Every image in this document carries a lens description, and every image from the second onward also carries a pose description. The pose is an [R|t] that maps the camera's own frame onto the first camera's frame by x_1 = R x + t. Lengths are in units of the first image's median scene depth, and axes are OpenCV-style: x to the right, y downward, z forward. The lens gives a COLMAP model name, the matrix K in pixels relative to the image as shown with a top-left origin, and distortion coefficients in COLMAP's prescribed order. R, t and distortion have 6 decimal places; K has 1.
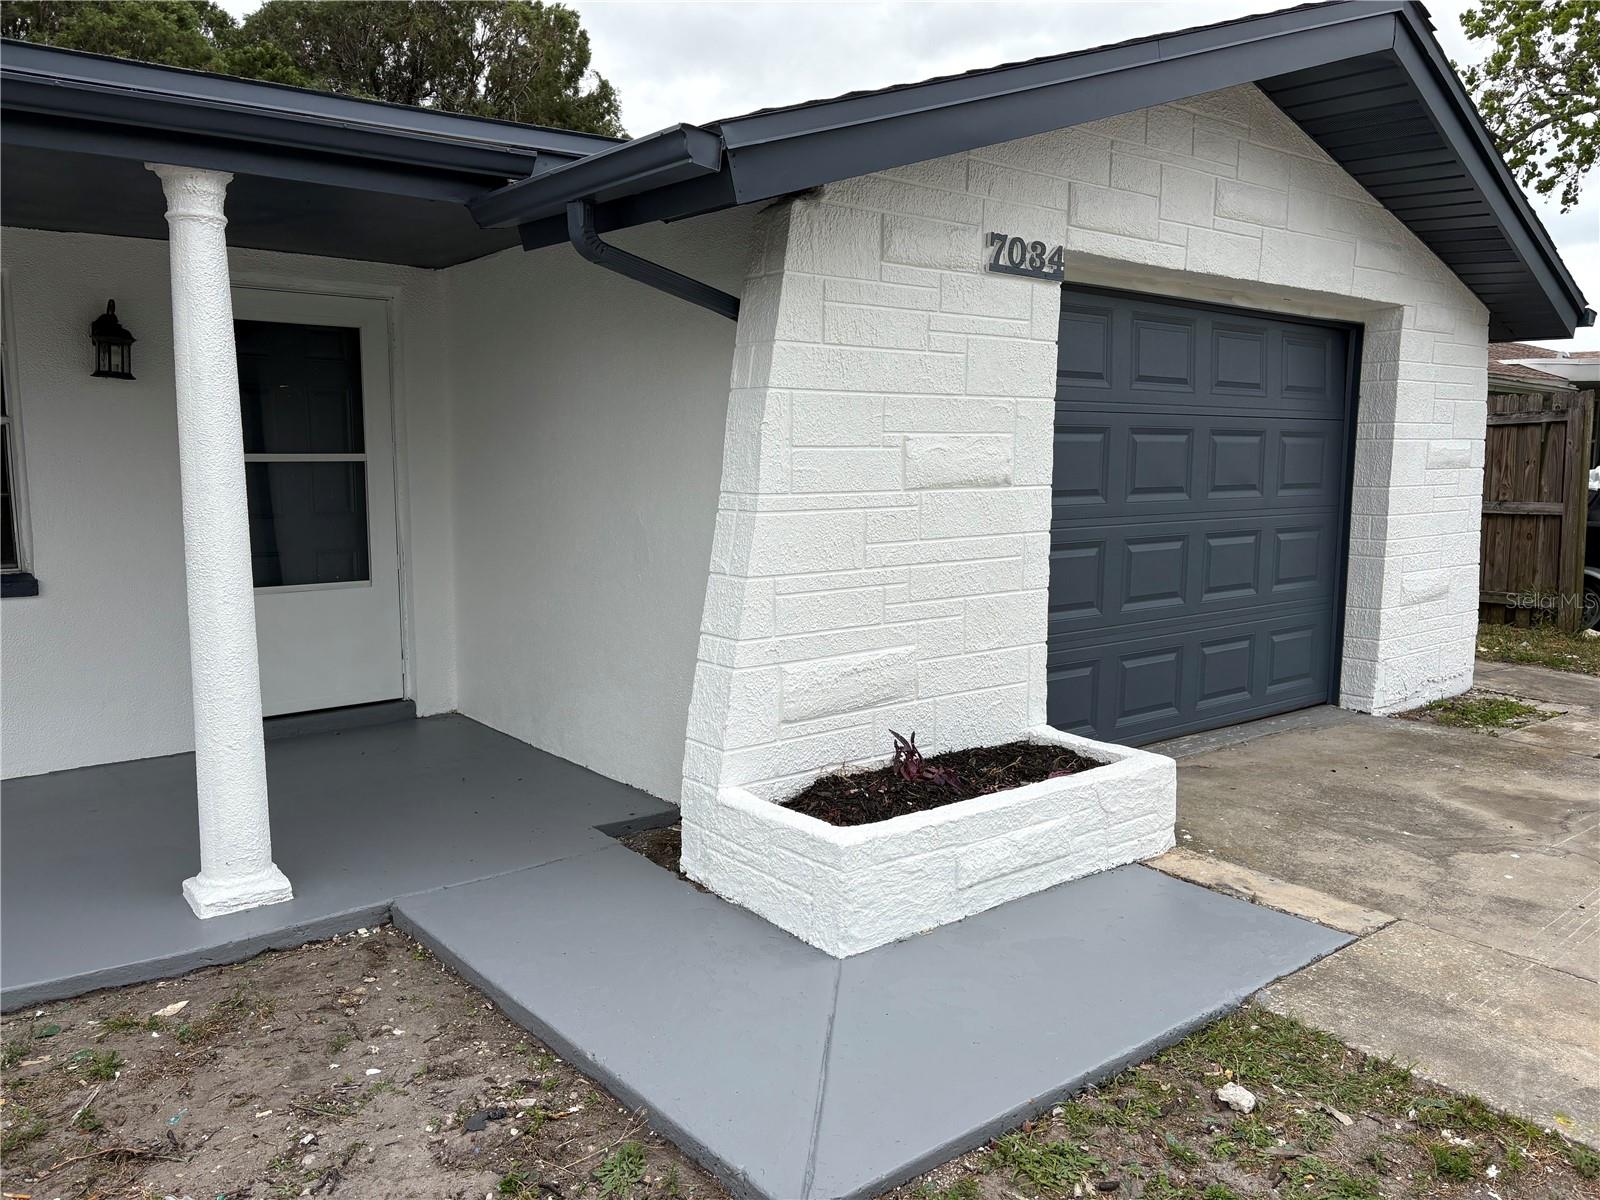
lens RADIAL K [[1220.0, 0, 796.4], [0, 1220.0, 604.3], [0, 0, 1]] dist [0.068875, -0.070969]
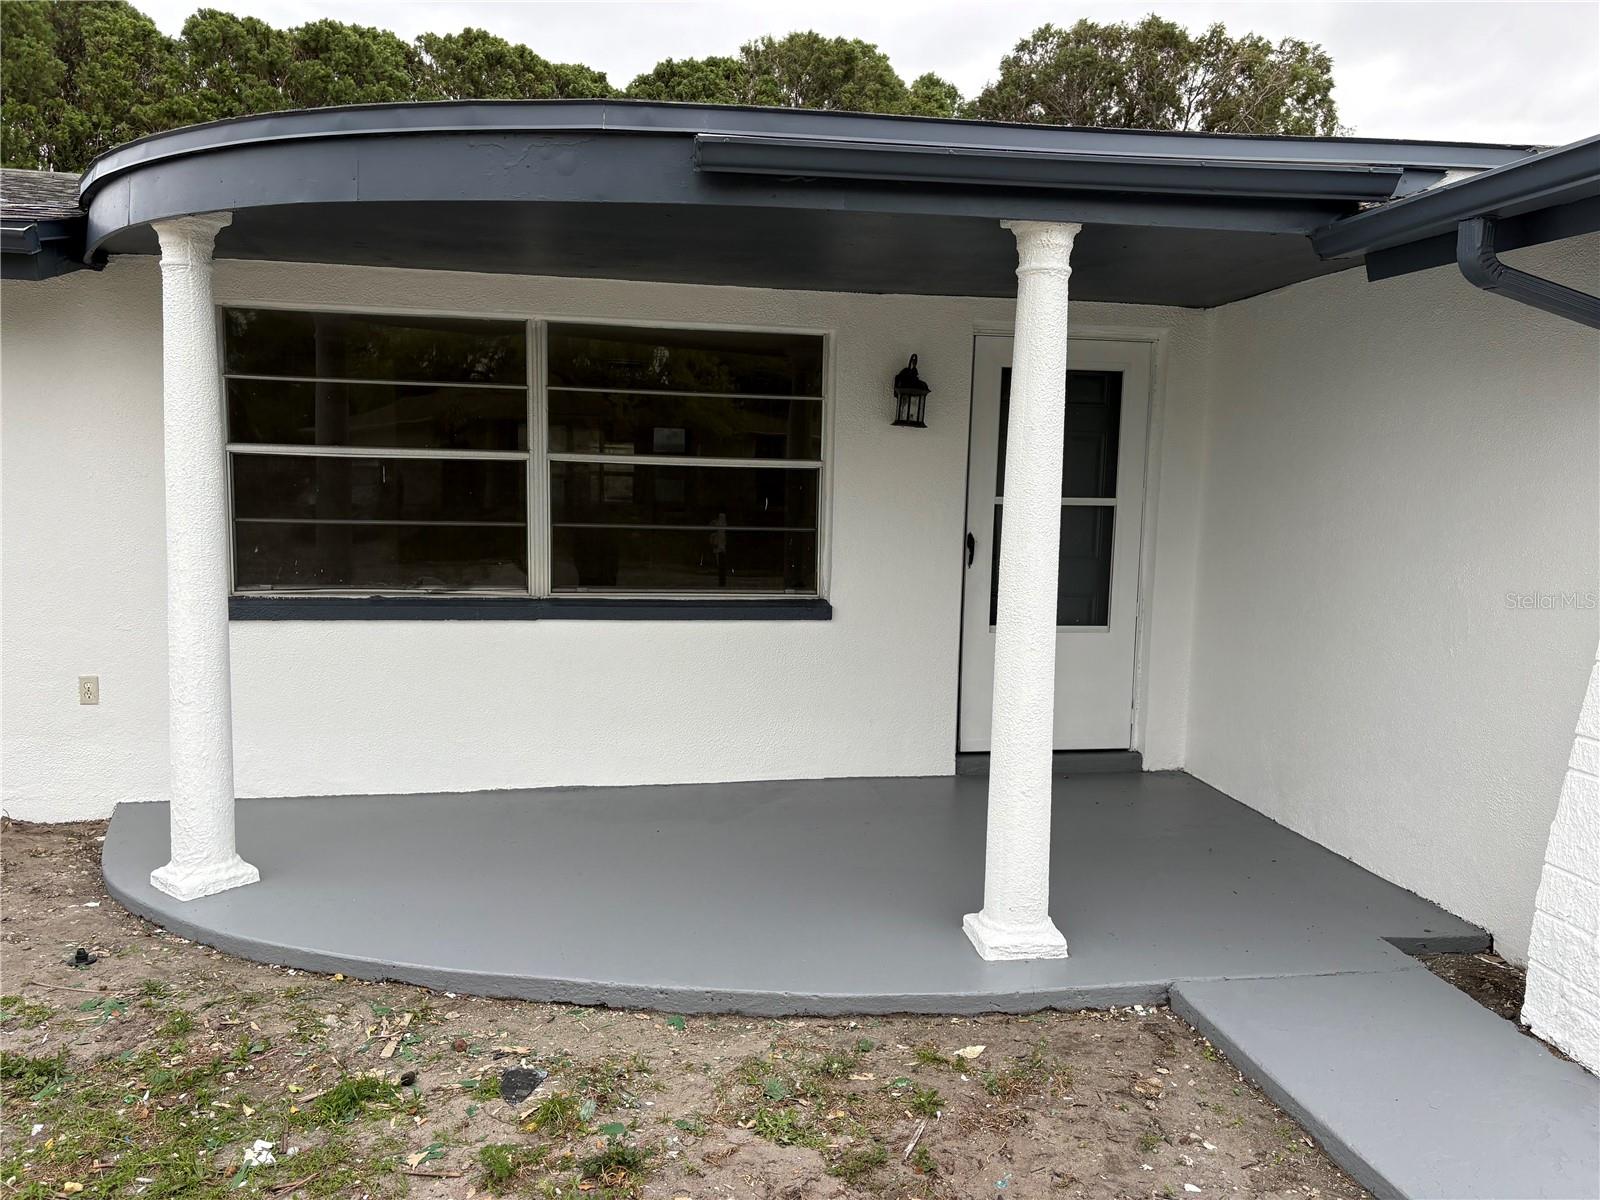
lens RADIAL K [[1220.0, 0, 796.4], [0, 1220.0, 604.3], [0, 0, 1]] dist [0.068875, -0.070969]
pose [[0.870646, 0.069189, -0.487021, -0.145166], [-0.083204, 0.996507, -0.007173, -0.015248], [0.484823, 0.046767, 0.873361, 0.033739]]
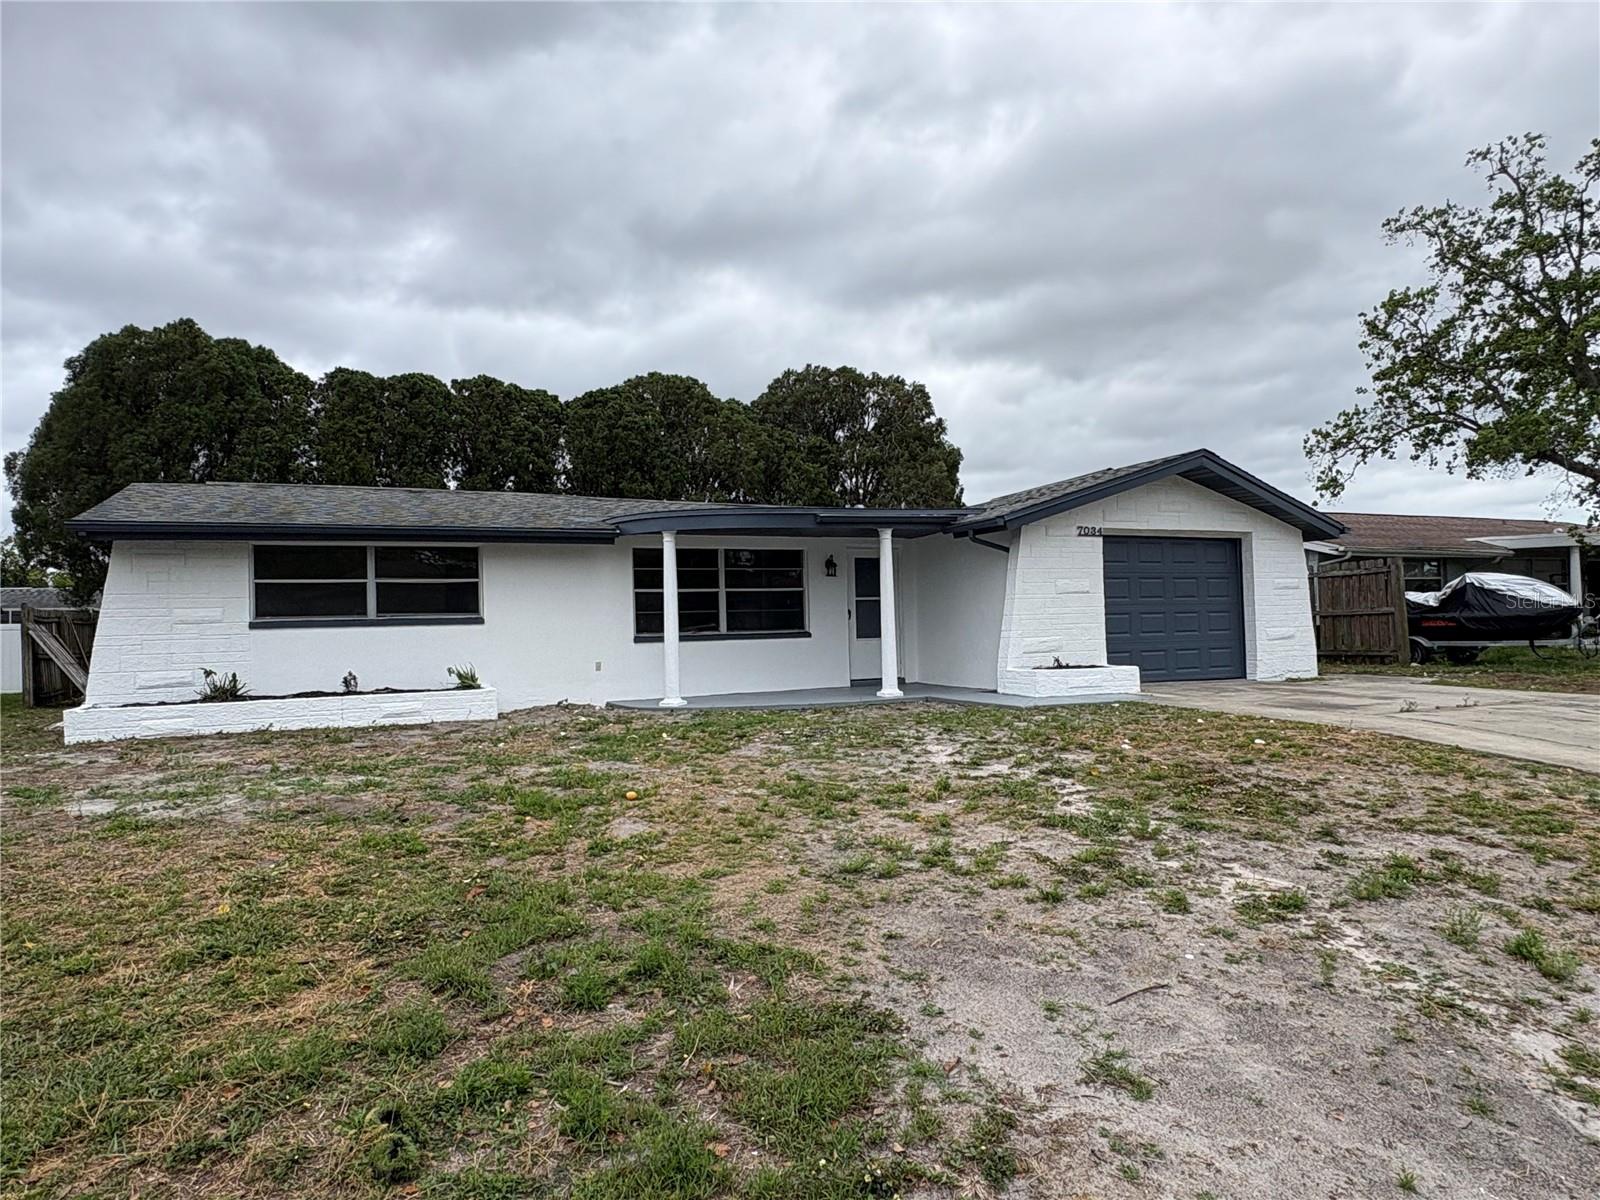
lens RADIAL K [[983.3, 0, 800.0], [0, 983.3, 600.0], [0, 0, 1]] dist [-0.002469, -0.001015]
pose [[0.963207, -0.037667, -0.266108, 0.151519], [-0.003578, 0.988245, -0.152834, 0.435621], [0.268737, 0.148163, 0.951750, -2.343099]]
